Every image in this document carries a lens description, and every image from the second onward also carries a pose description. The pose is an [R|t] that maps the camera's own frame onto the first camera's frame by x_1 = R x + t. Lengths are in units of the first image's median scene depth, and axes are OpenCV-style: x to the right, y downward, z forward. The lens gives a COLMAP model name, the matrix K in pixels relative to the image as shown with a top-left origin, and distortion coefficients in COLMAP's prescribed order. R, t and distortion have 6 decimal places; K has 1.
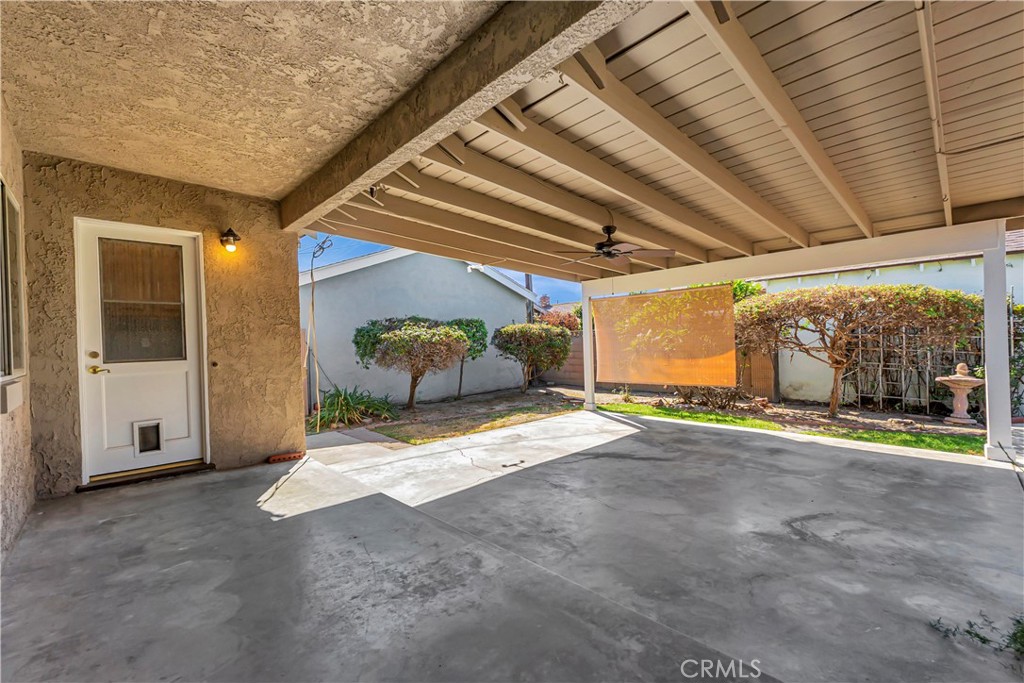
lens RADIAL K [[431.4, 0, 510.6], [0, 431.4, 336.3], [0, 0, 1]] dist [0.020312, -0.000044]
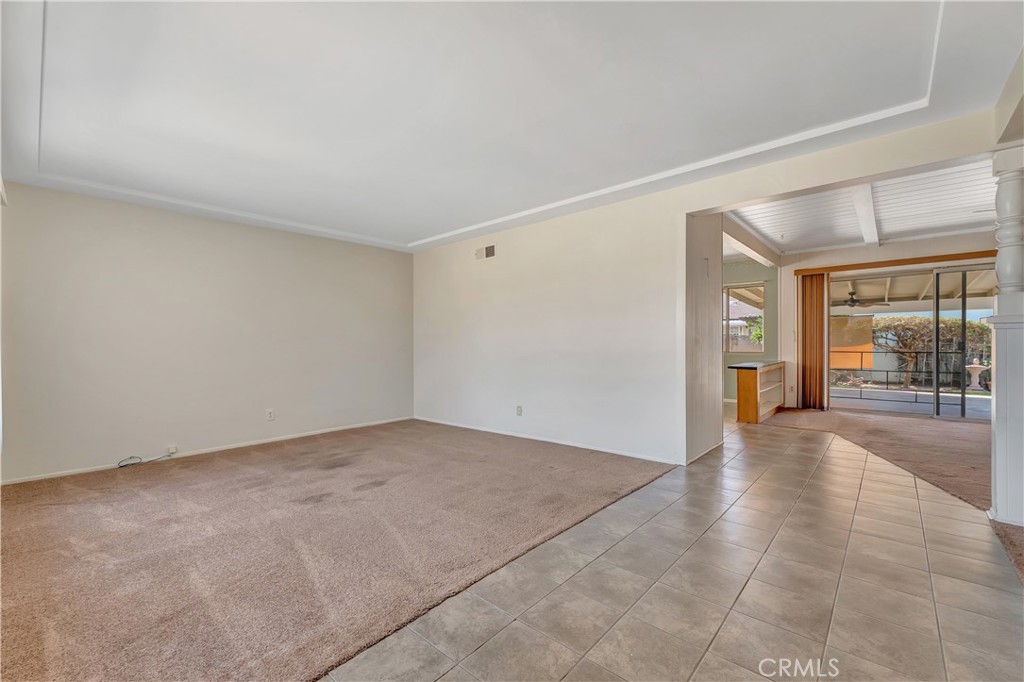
lens RADIAL K [[439.5, 0, 510.3], [0, 439.5, 344.9], [0, 0, 1]] dist [0.012885, -0.000022]
pose [[0.996855, 0.017746, 0.077237, -1.278429], [-0.019285, 0.999629, 0.019223, 0.003330], [-0.076867, -0.020653, 0.996827, -0.866071]]
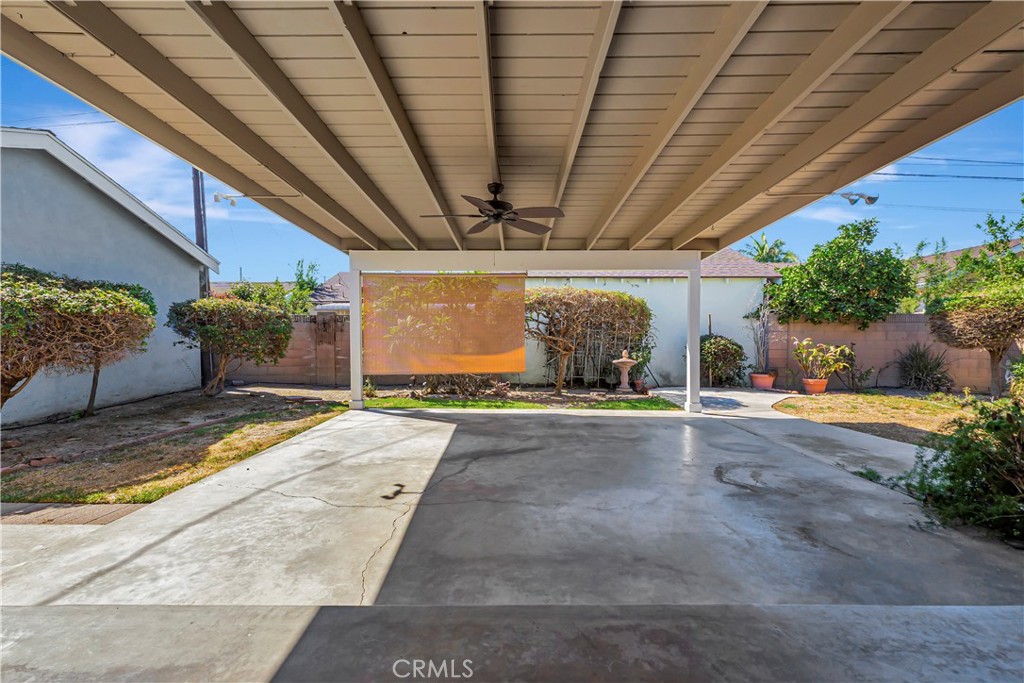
lens RADIAL K [[439.5, 0, 510.3], [0, 439.5, 345.4], [0, 0, 1]] dist [0.012885, -0.000022]
pose [[0.695313, 0.008774, 0.718653, -0.297967], [-0.033937, 0.999211, 0.020636, 0.031082], [-0.717905, -0.038737, 0.695062, 0.299693]]
